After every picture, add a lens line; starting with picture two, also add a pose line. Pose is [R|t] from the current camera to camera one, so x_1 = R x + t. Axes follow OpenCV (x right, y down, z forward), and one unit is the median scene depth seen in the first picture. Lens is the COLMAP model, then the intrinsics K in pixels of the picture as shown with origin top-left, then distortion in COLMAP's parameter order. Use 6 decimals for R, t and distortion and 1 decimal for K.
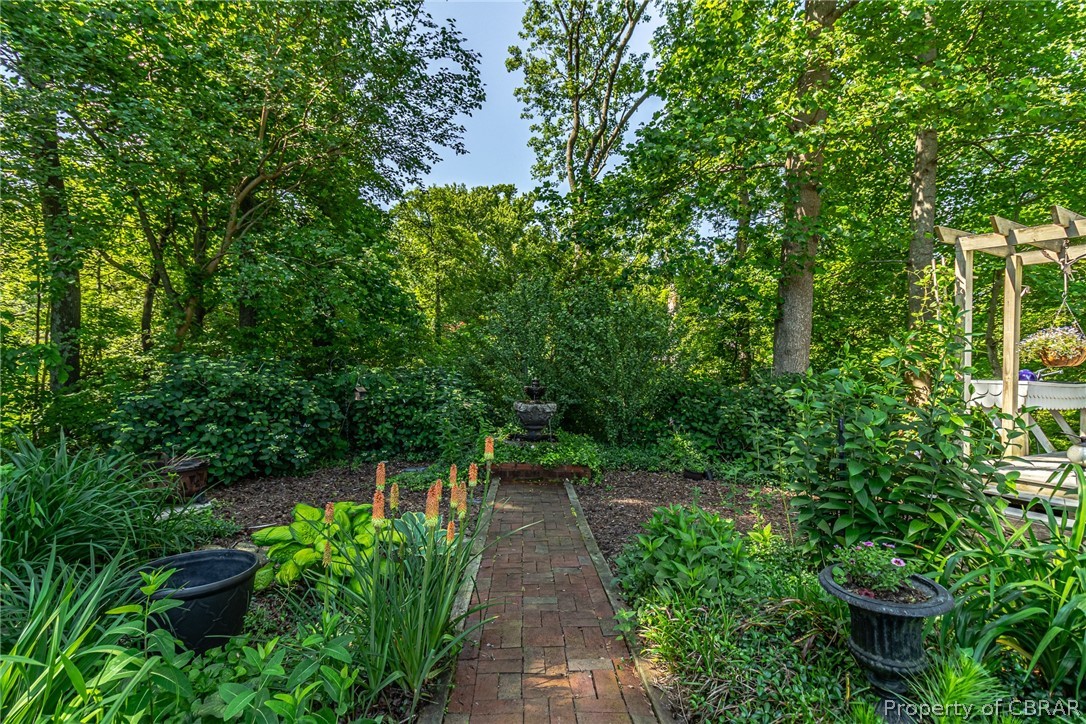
lens RADIAL K [[509.0, 0, 544.1], [0, 509.0, 361.1], [0, 0, 1]] dist [0.000531, 0.000049]
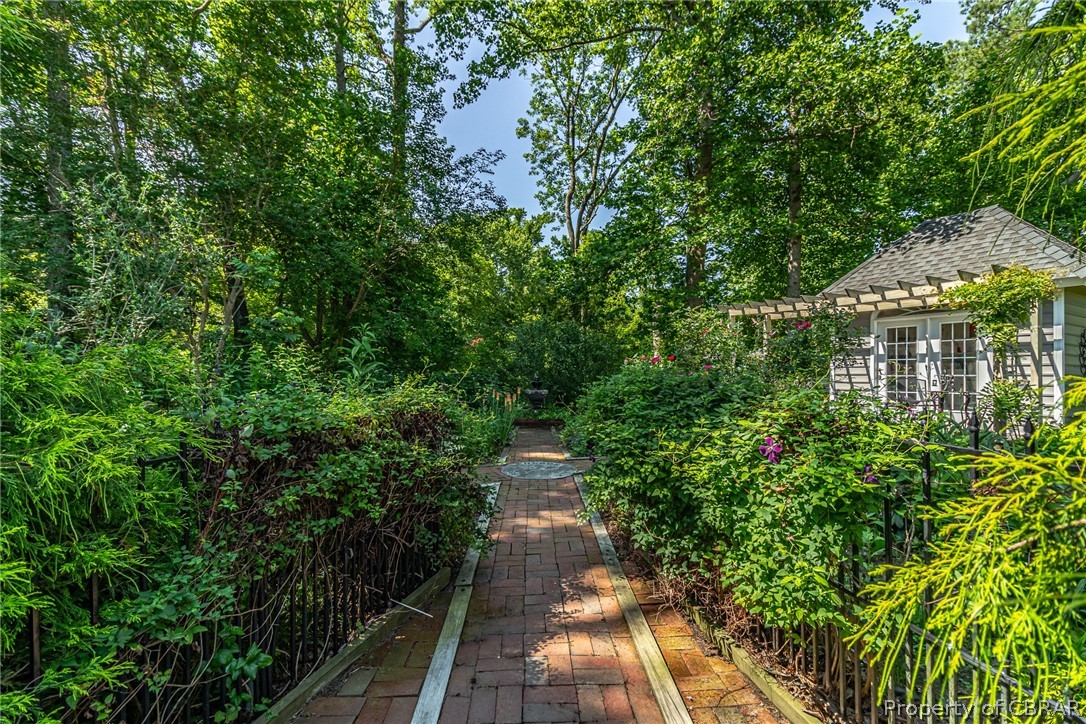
lens RADIAL K [[509.0, 0, 543.1], [0, 509.0, 360.6], [0, 0, 1]] dist [0.000531, 0.000049]
pose [[0.999672, -0.010028, -0.023561, 0.013680], [0.009506, 0.999709, -0.022161, 0.004174], [0.023776, 0.021930, 0.999477, -0.238907]]
